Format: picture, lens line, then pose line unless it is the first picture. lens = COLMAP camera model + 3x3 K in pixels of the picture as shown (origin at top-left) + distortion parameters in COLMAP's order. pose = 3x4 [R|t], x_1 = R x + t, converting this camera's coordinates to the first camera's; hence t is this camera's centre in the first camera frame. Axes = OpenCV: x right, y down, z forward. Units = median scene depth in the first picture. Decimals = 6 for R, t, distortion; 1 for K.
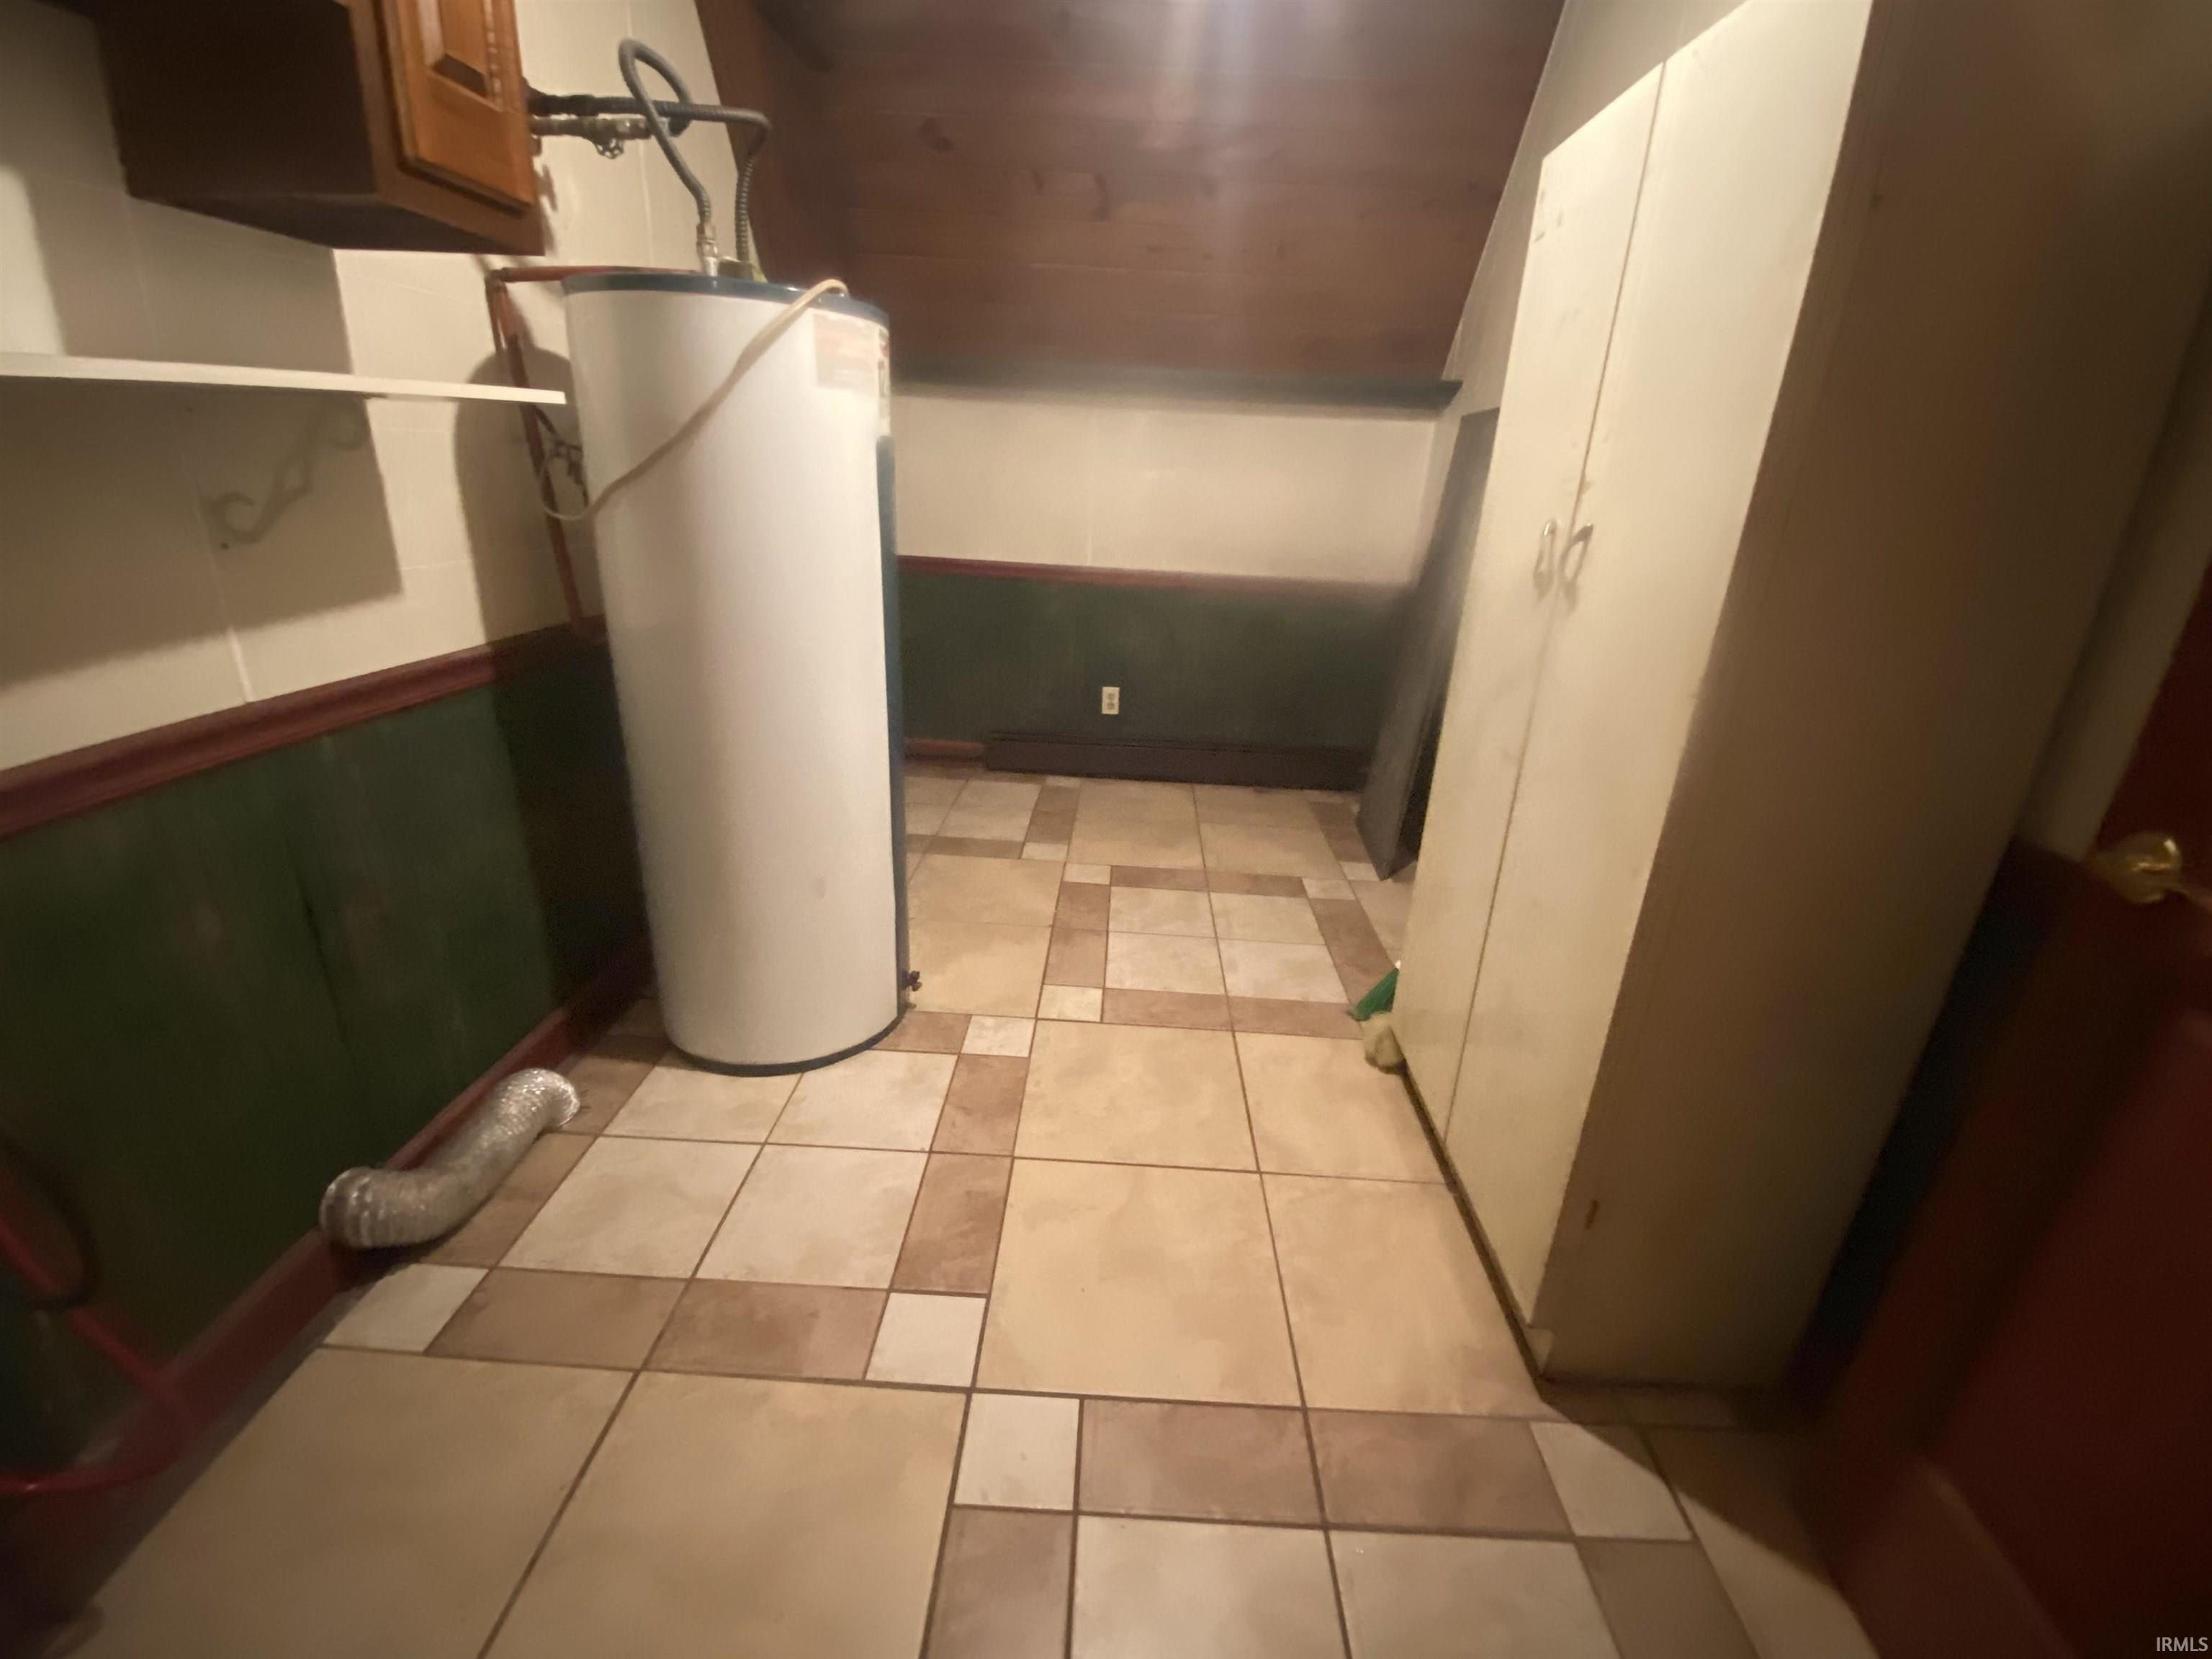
lens RADIAL K [[957.2, 0, 1109.9], [0, 957.2, 828.4], [0, 0, 1]] dist [-0.000126, -0.000070]
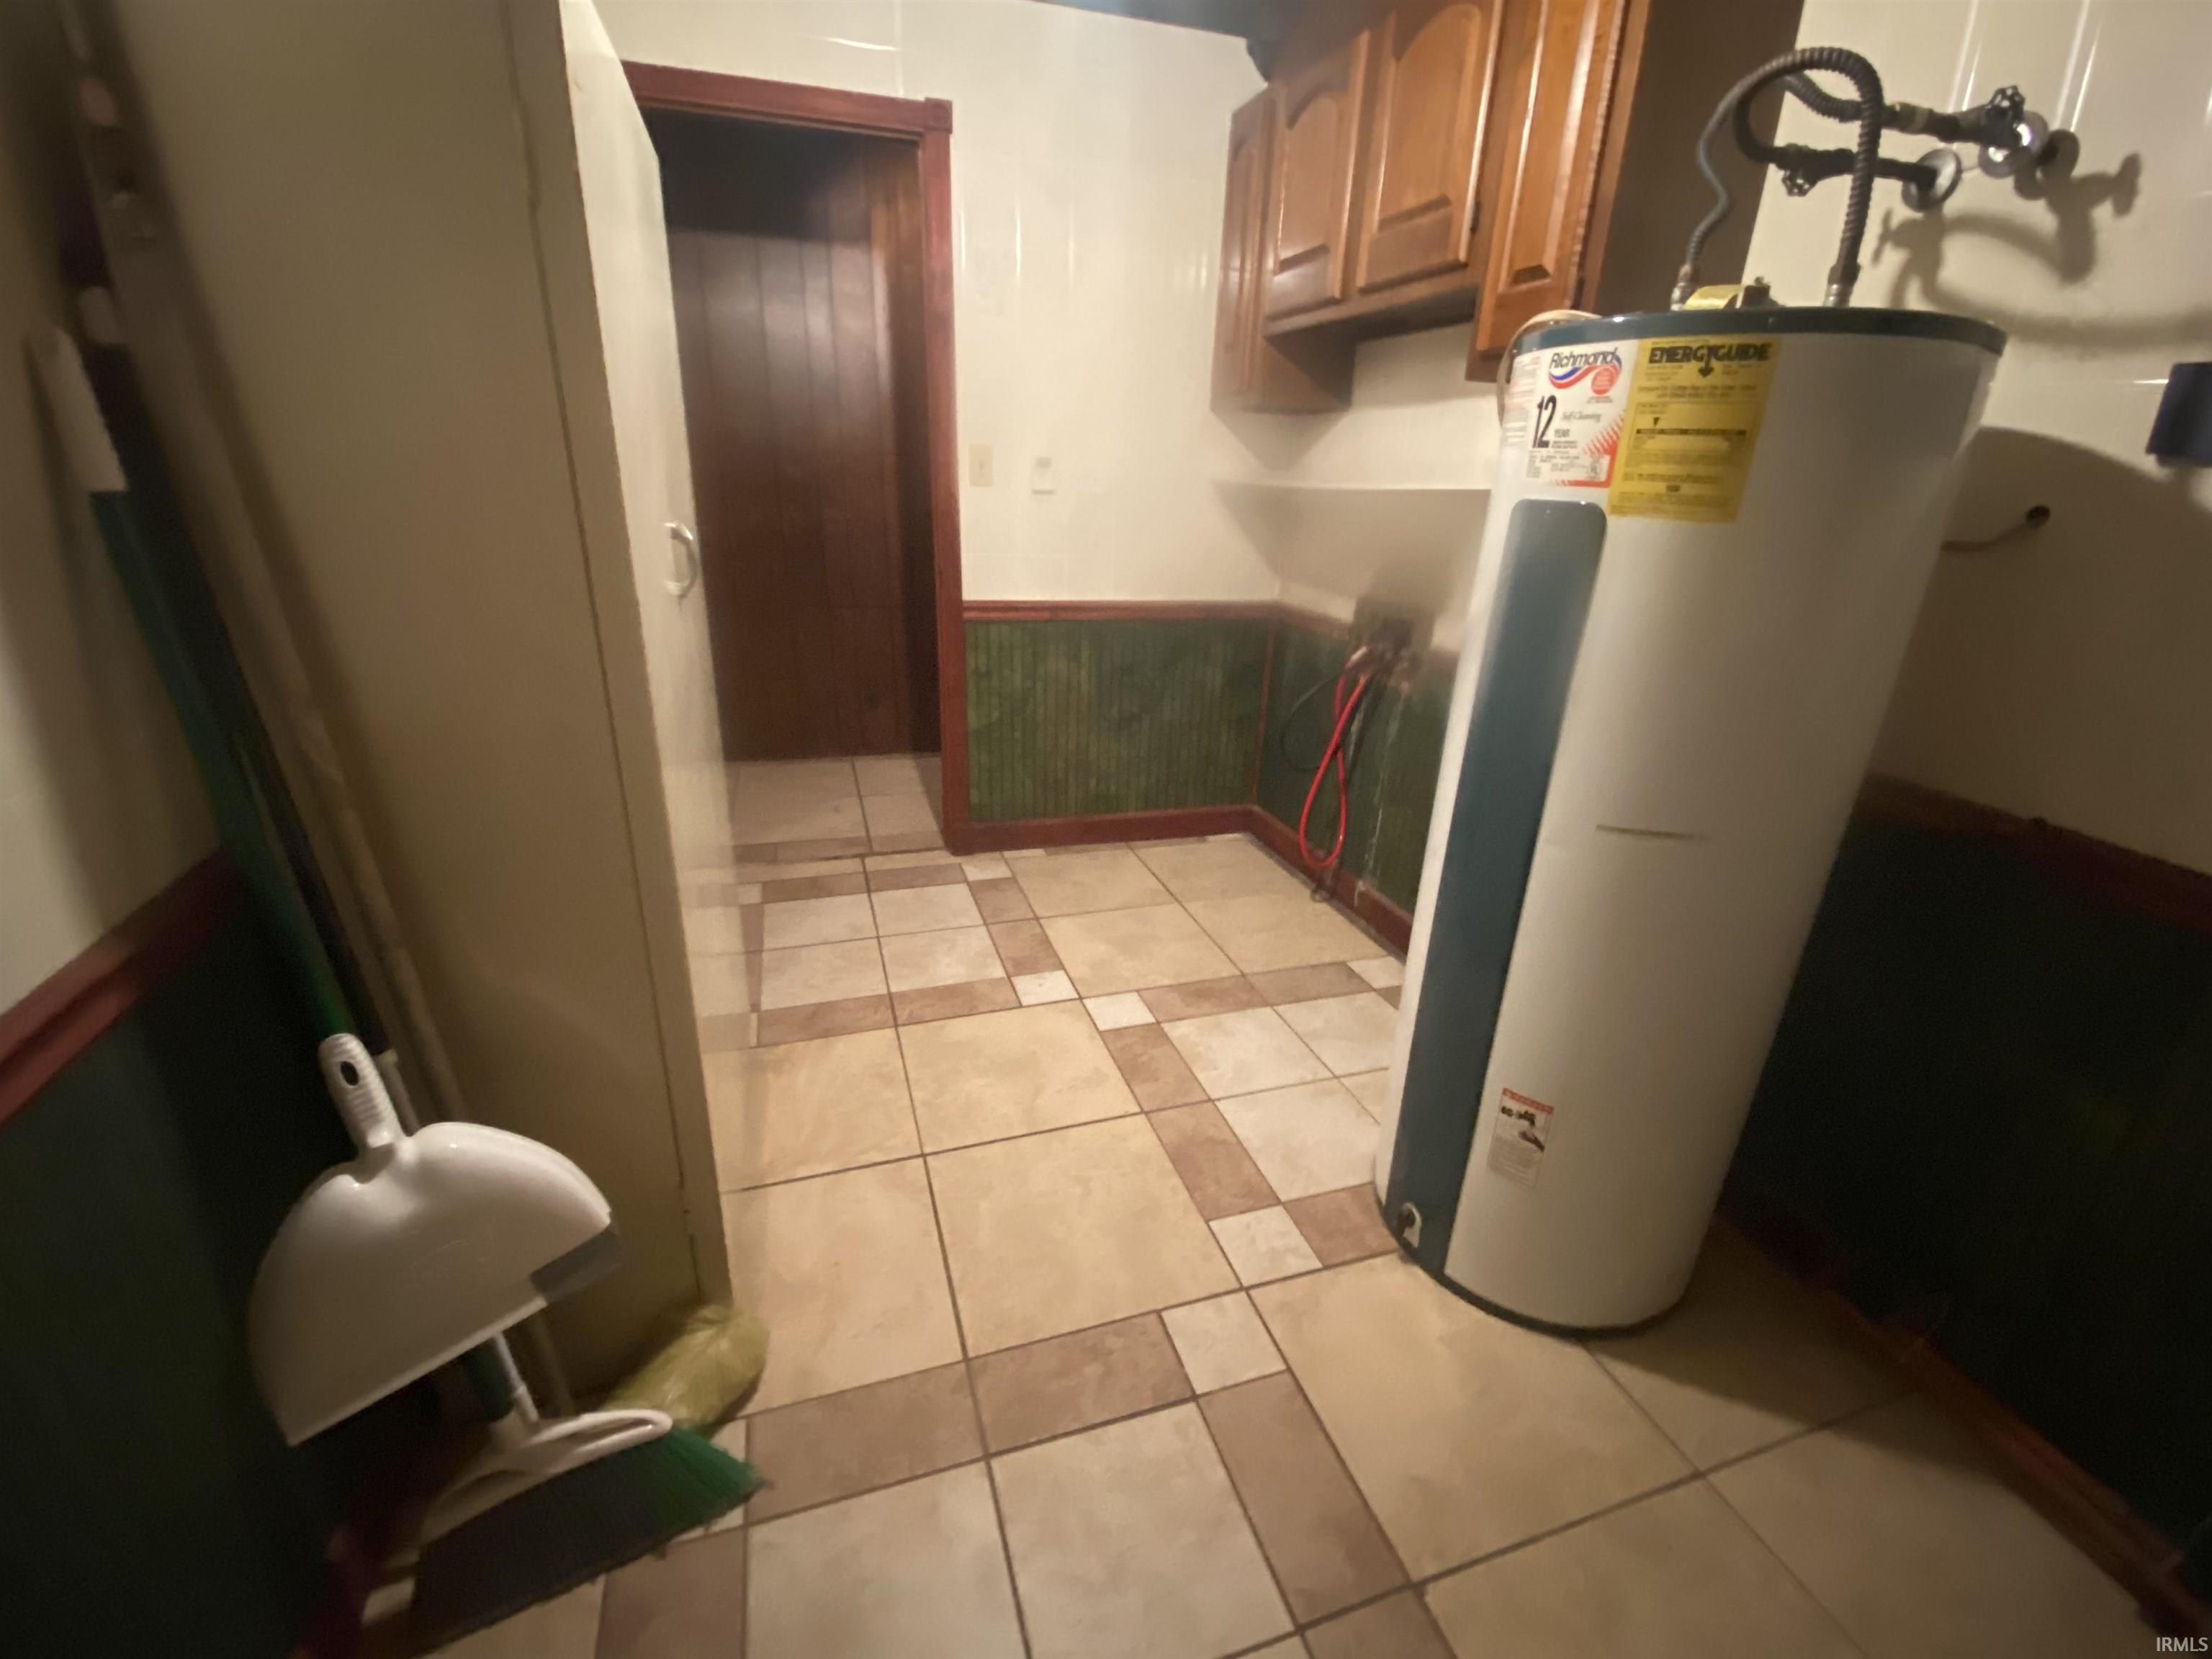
lens RADIAL K [[957.2, 0, 1110.0], [0, 957.2, 826.0], [0, 0, 1]] dist [-0.000126, -0.000070]
pose [[-0.940302, 0.027799, -0.339204, 0.322393], [-0.198793, 0.764109, 0.613692, -0.624061], [0.276250, 0.644487, -0.712967, 1.632095]]
